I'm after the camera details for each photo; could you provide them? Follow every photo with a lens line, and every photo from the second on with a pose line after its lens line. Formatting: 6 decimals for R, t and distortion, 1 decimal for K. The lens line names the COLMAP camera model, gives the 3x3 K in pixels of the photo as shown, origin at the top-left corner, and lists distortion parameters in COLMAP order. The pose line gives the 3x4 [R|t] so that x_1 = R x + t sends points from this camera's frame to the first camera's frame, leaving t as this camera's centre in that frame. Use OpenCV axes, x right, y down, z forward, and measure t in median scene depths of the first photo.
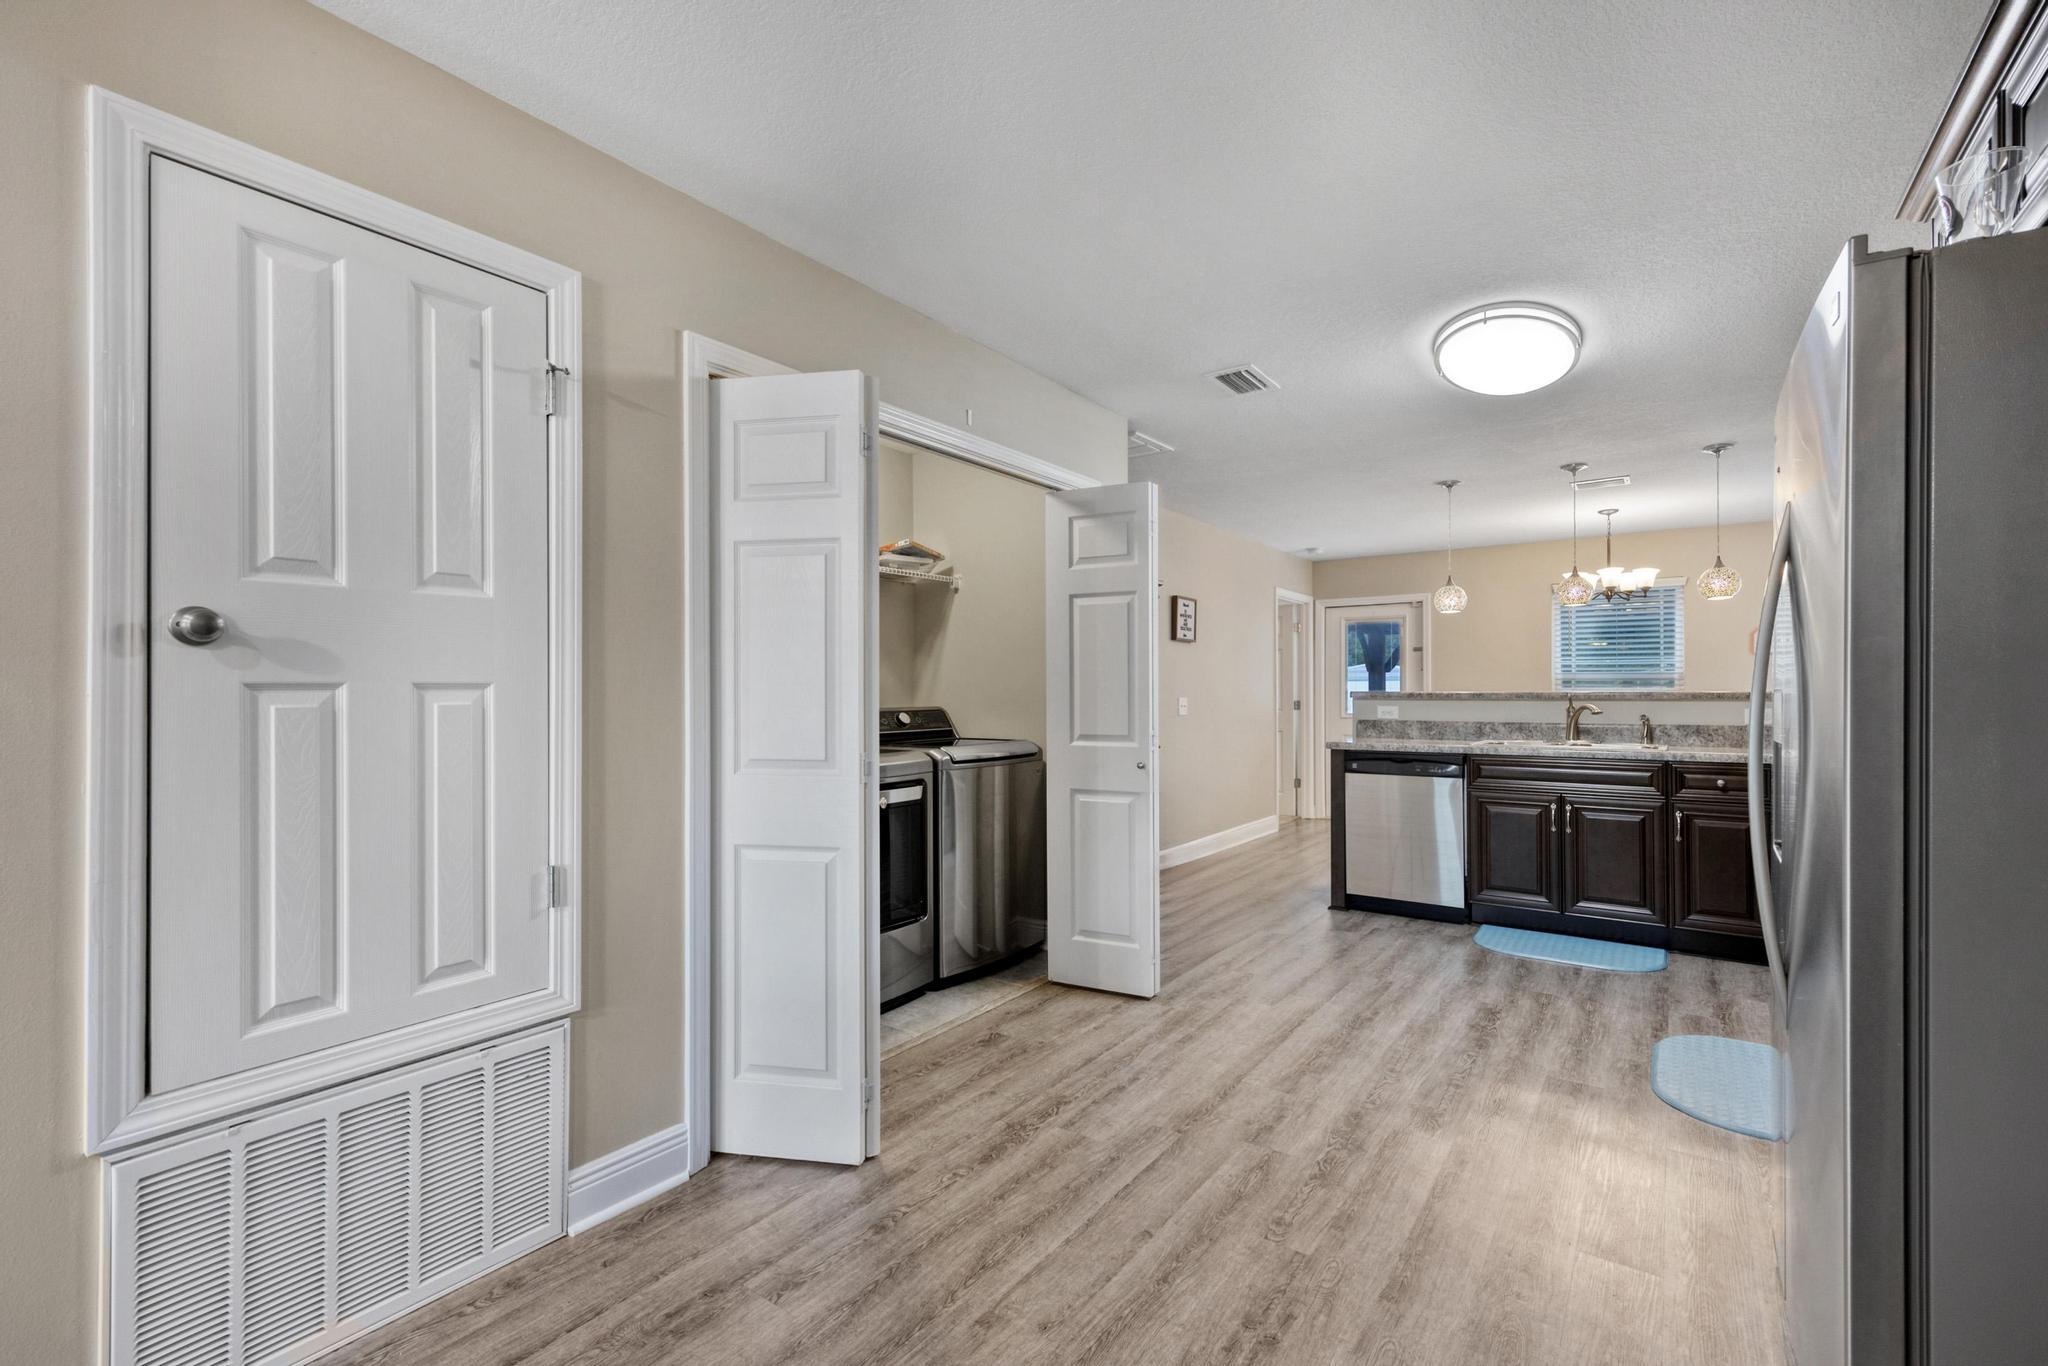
lens RADIAL K [[820.8, 0, 1024.0], [0, 820.8, 683.0], [0, 0, 1]] dist [0.000415, 0.000034]
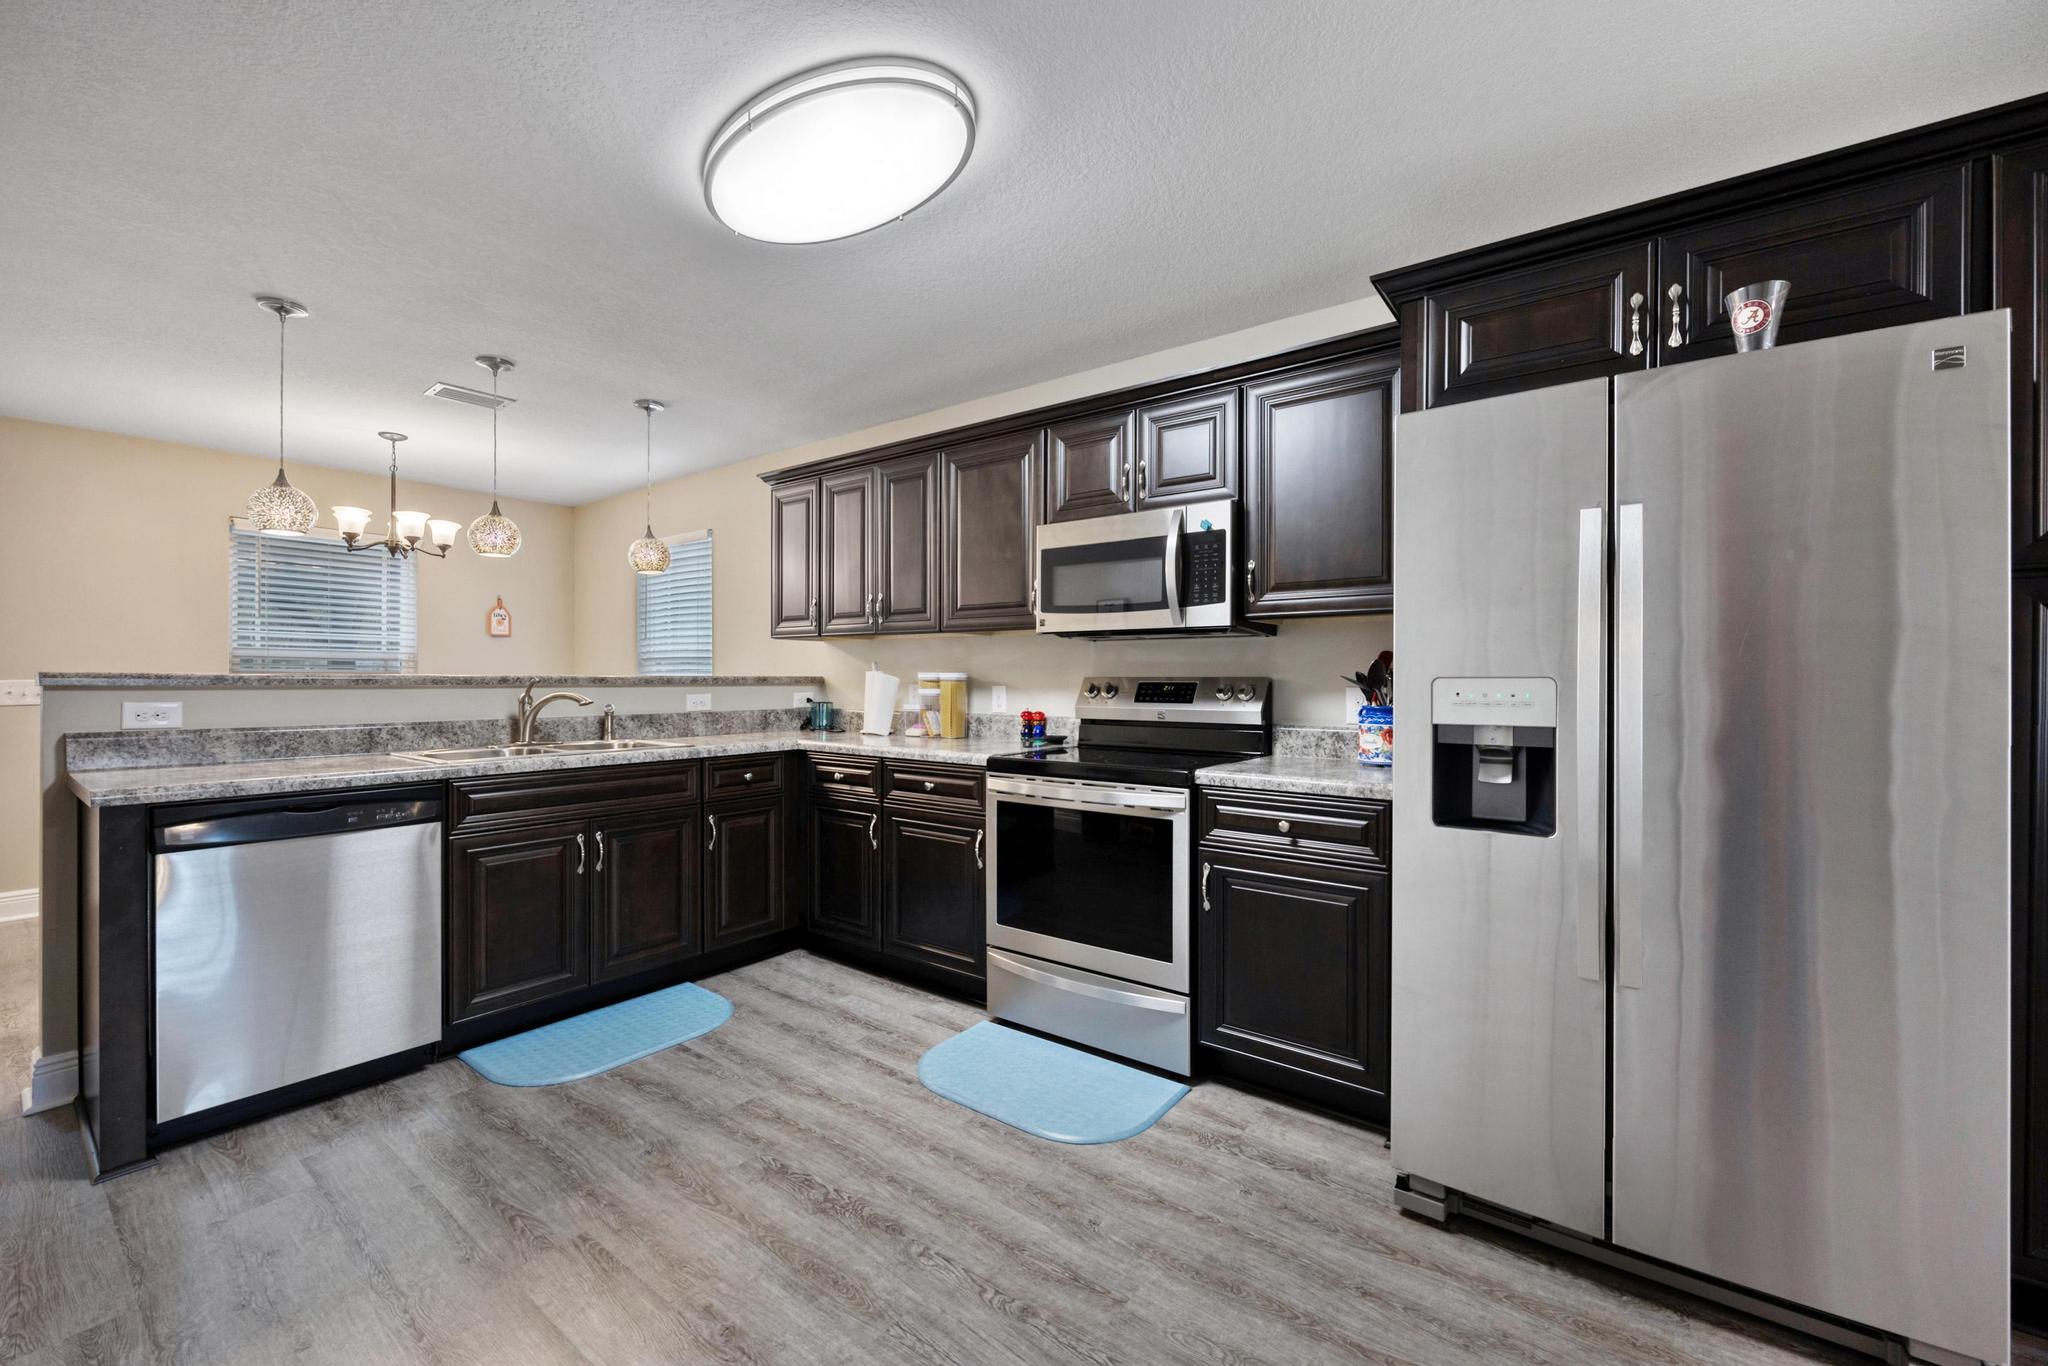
lens RADIAL K [[820.8, 0, 1024.0], [0, 820.8, 683.0], [0, 0, 1]] dist [0.000415, 0.000034]
pose [[0.010308, -0.002878, 0.999943, -0.065009], [-0.014142, 0.999895, 0.003024, 0.012210], [-0.999847, -0.014173, 0.010266, 0.742165]]
